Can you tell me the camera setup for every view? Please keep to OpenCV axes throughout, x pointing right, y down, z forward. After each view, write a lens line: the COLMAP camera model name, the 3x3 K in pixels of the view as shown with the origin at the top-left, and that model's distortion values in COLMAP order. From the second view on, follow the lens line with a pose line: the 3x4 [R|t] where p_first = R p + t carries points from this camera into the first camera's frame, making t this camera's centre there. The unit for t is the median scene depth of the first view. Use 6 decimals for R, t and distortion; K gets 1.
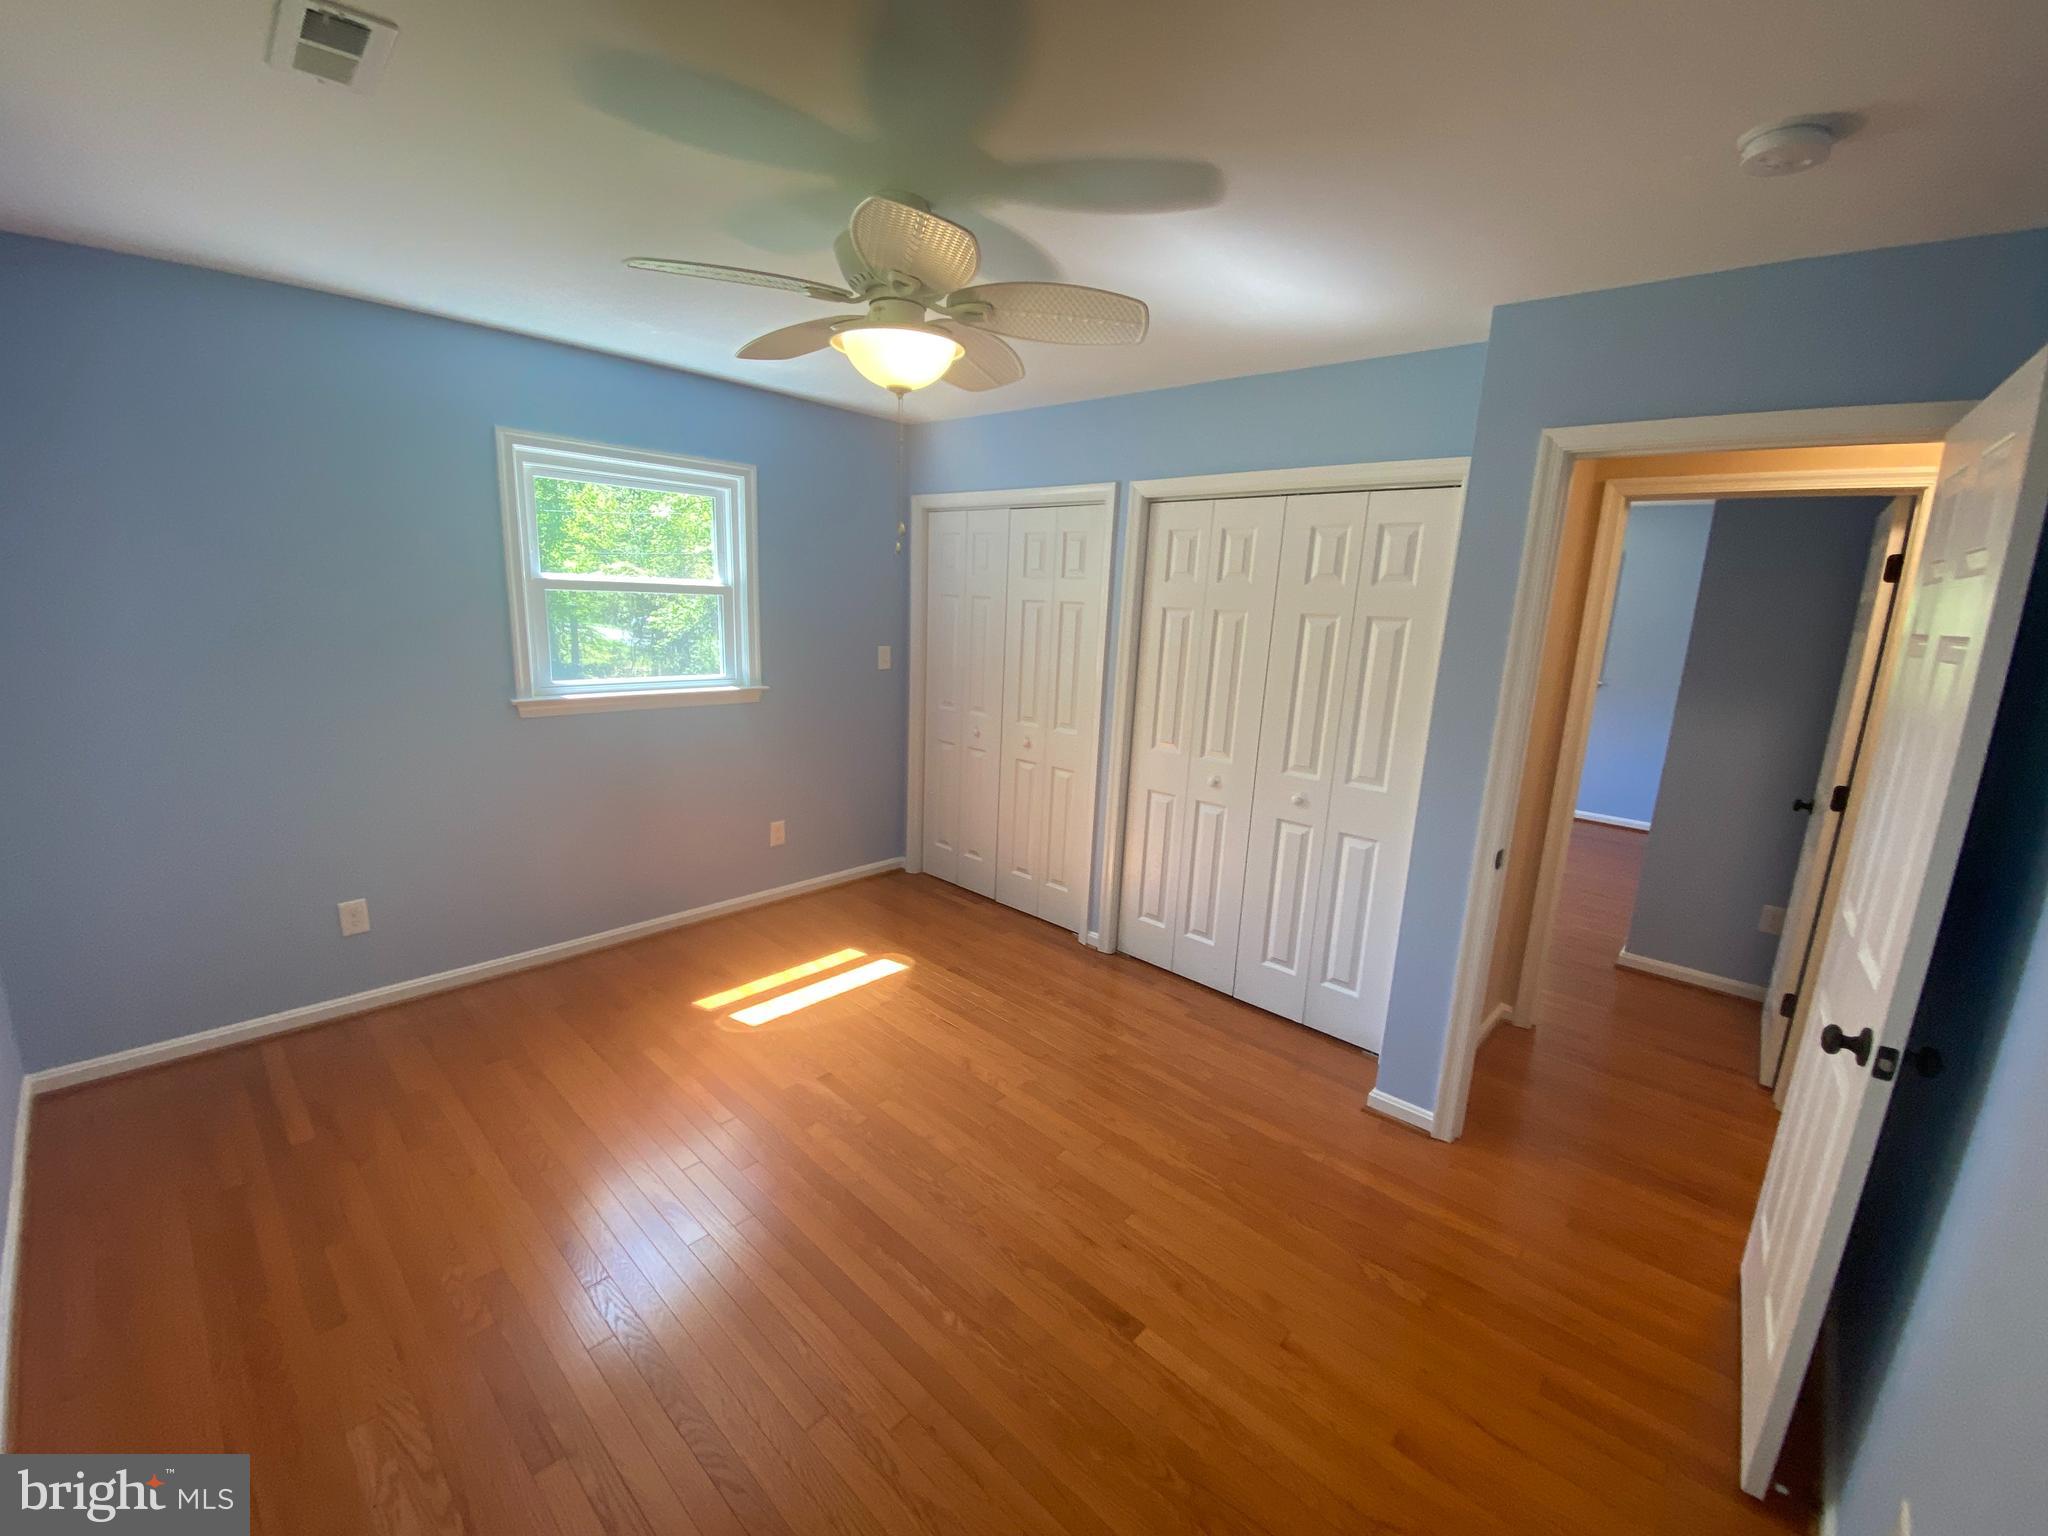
lens RADIAL K [[828.2, 0, 1021.3], [0, 828.2, 769.7], [0, 0, 1]] dist [0.007099, -0.000301]
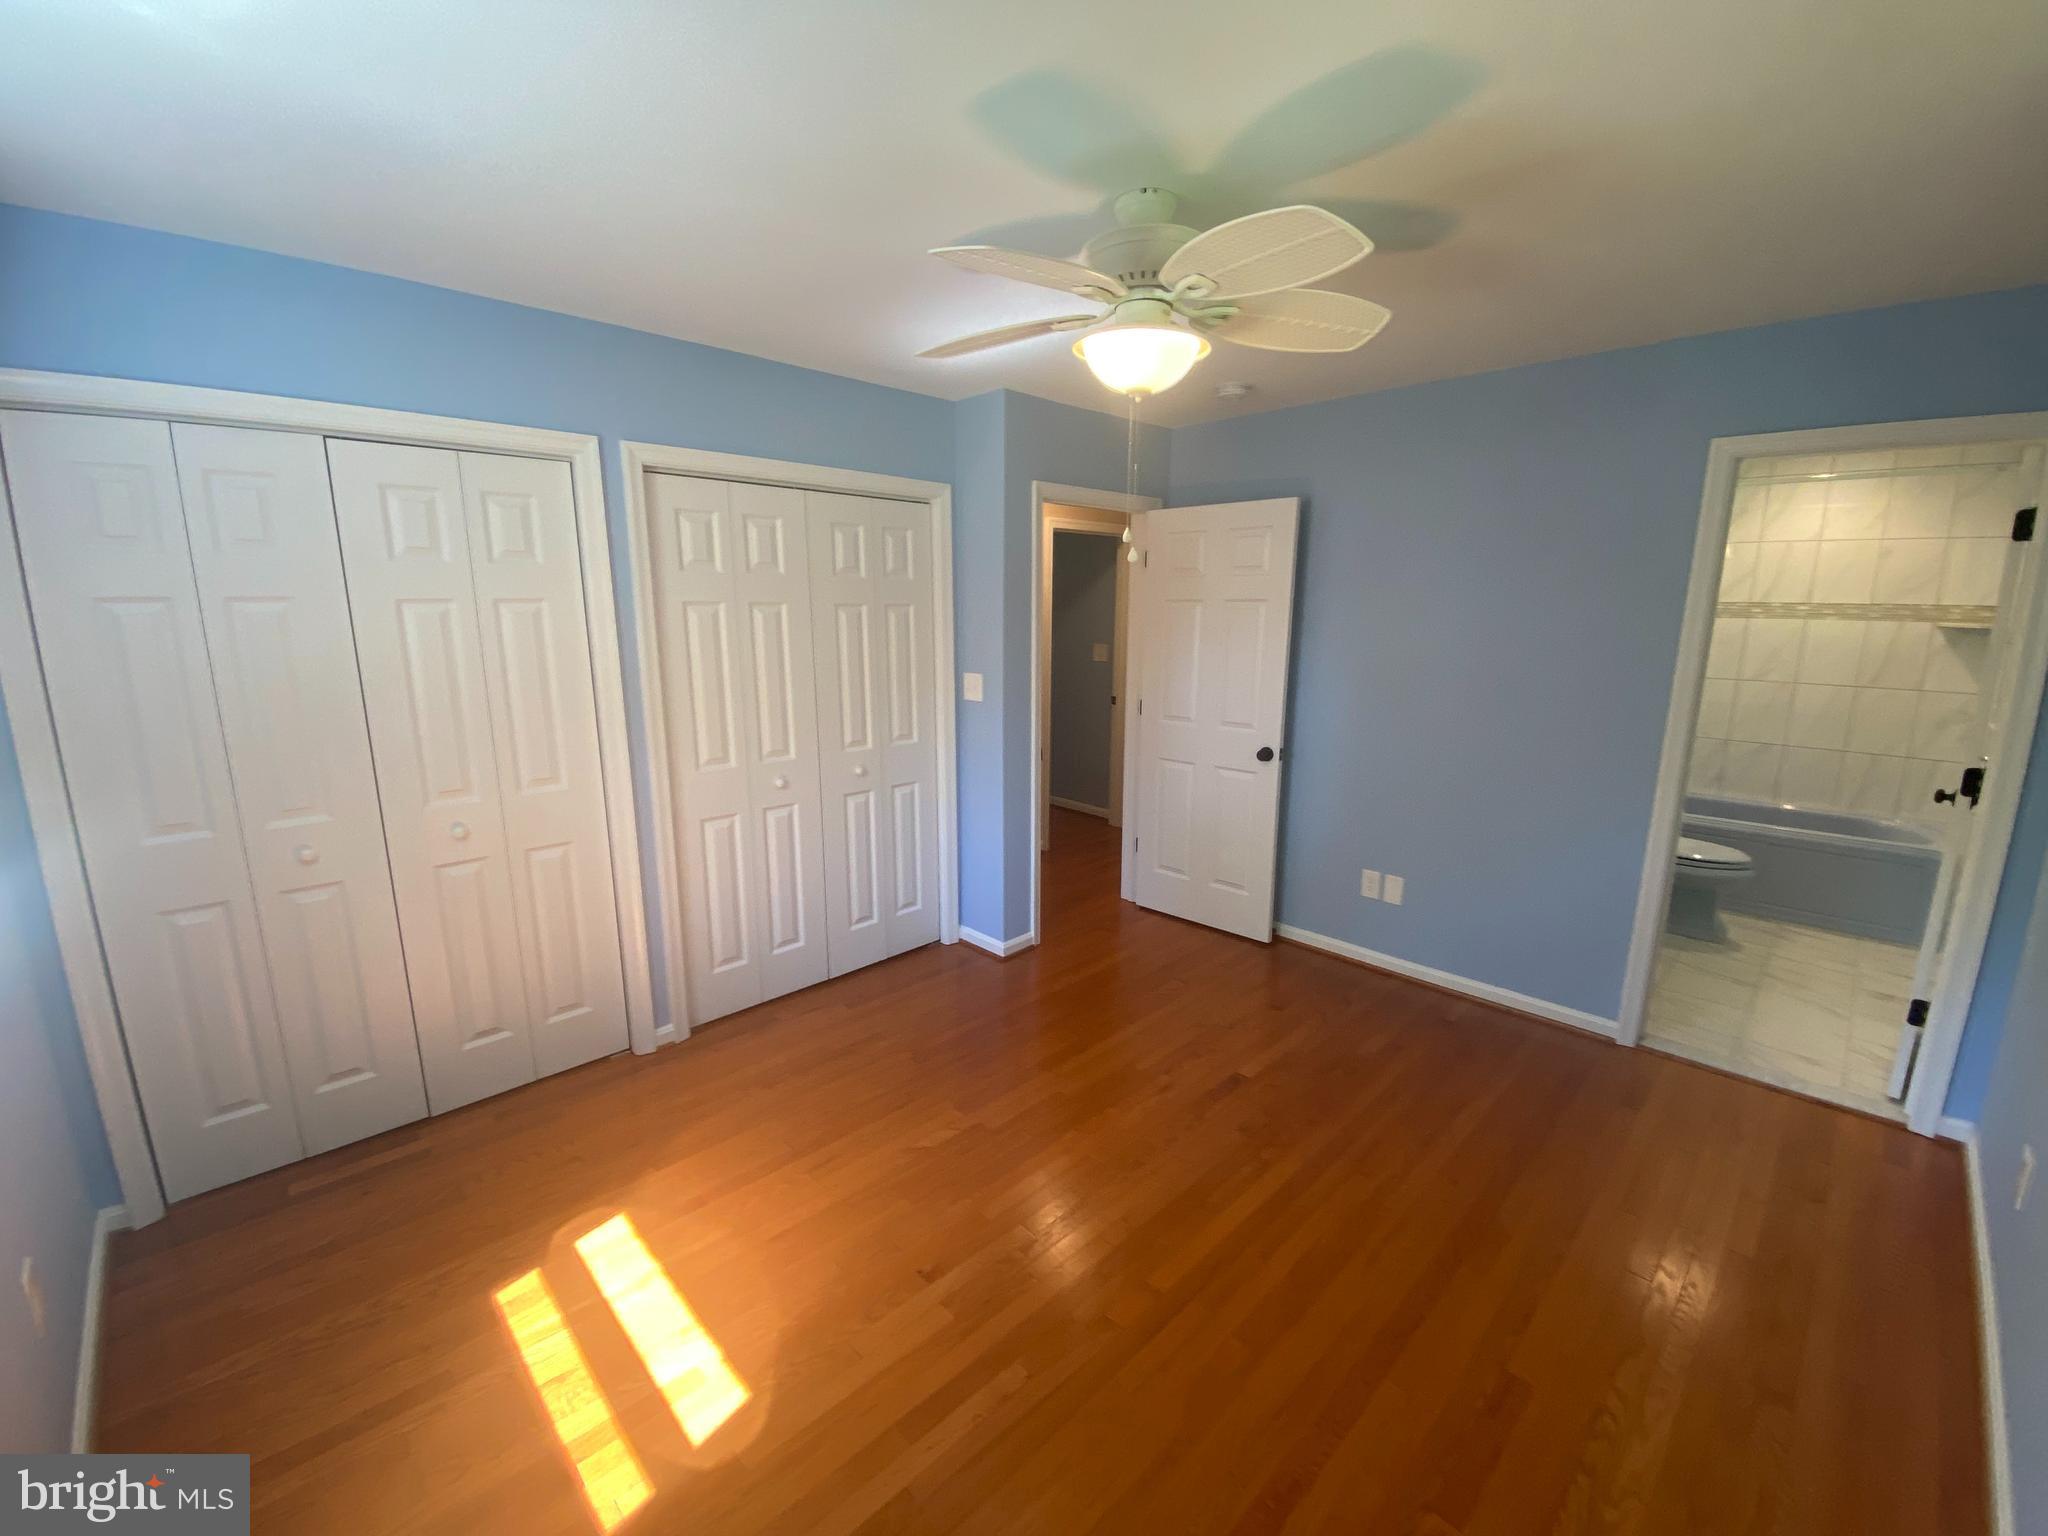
lens RADIAL K [[850.2, 0, 1024.0], [0, 850.2, 768.0], [0, 0, 1]] dist [0.020911, -0.020884]
pose [[0.037189, -0.238388, 0.970458, -0.646035], [0.199979, 0.953261, 0.226500, -0.154163], [-0.979094, 0.185647, 0.083123, 0.588725]]
